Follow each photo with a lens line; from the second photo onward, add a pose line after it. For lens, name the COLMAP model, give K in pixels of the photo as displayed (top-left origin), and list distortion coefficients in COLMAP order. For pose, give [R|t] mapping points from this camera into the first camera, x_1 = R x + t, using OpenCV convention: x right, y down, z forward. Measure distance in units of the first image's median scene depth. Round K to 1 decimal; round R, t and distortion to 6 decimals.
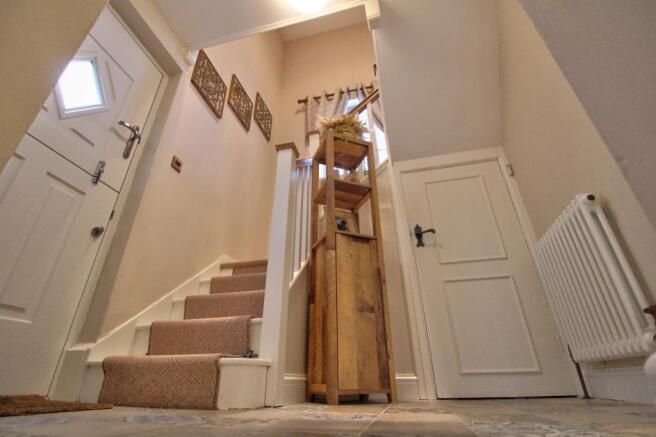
lens RADIAL K [[302.1, 0, 327.8], [0, 302.1, 215.4], [0, 0, 1]] dist [-0.021530, -0.000787]
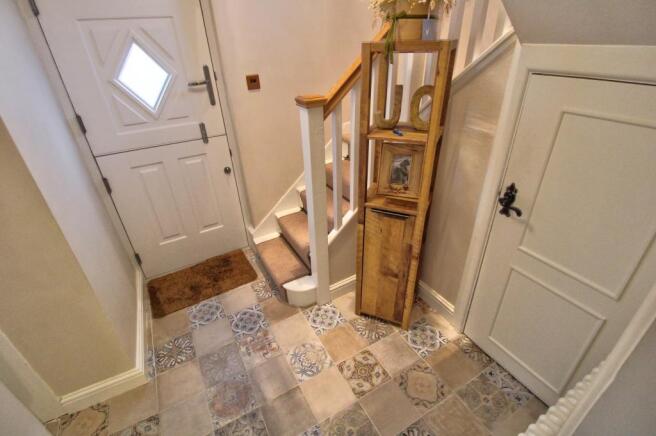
lens RADIAL K [[302.1, 0, 327.8], [0, 302.1, 214.9], [0, 0, 1]] dist [-0.021530, -0.000787]
pose [[0.694884, 0.349798, -0.628313, 0.575911], [0.369289, 0.576141, 0.729169, -0.696258], [0.617059, -0.738717, 0.271174, 0.696176]]
